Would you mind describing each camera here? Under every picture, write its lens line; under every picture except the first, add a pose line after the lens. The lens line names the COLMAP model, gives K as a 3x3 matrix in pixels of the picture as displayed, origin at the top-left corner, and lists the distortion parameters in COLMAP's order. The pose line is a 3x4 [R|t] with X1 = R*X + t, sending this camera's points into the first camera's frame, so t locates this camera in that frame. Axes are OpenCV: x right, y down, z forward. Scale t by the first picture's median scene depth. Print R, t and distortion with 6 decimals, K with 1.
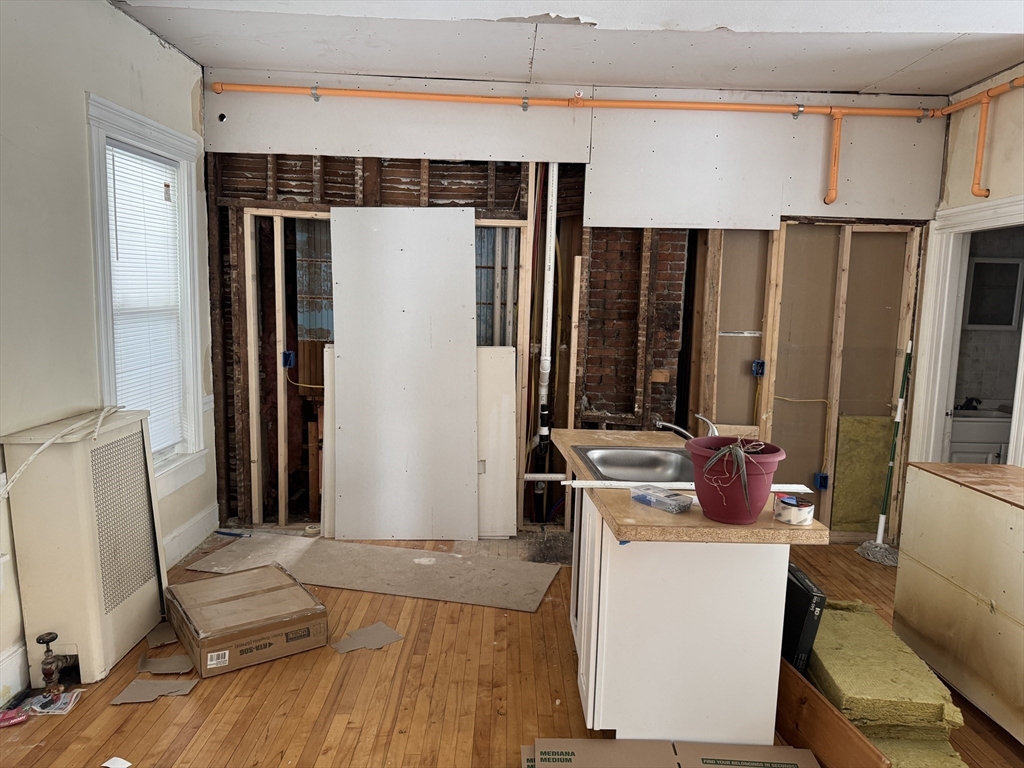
lens RADIAL K [[729.9, 0, 511.9], [0, 729.9, 386.9], [0, 0, 1]] dist [0.027584, -0.009945]
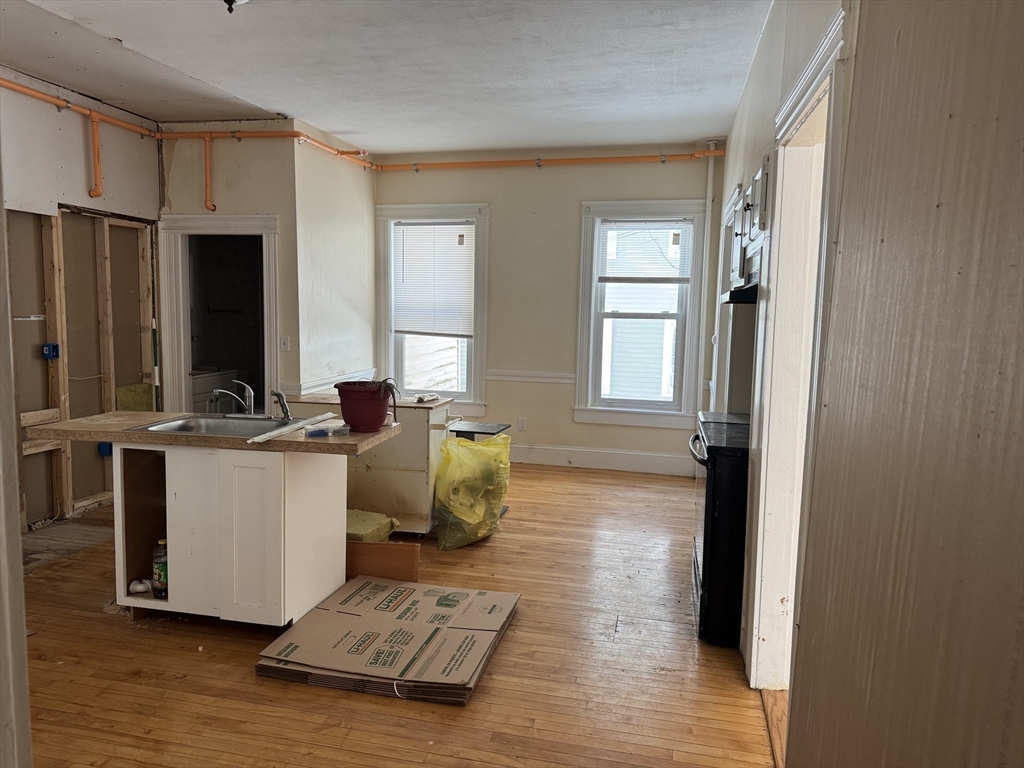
lens RADIAL K [[729.9, 0, 509.2], [0, 729.9, 385.2], [0, 0, 1]] dist [0.027584, -0.009945]
pose [[0.229058, -0.128175, 0.964937, -0.521729], [0.102714, 0.988941, 0.106981, -0.023716], [-0.967979, 0.074608, 0.239690, 0.149006]]
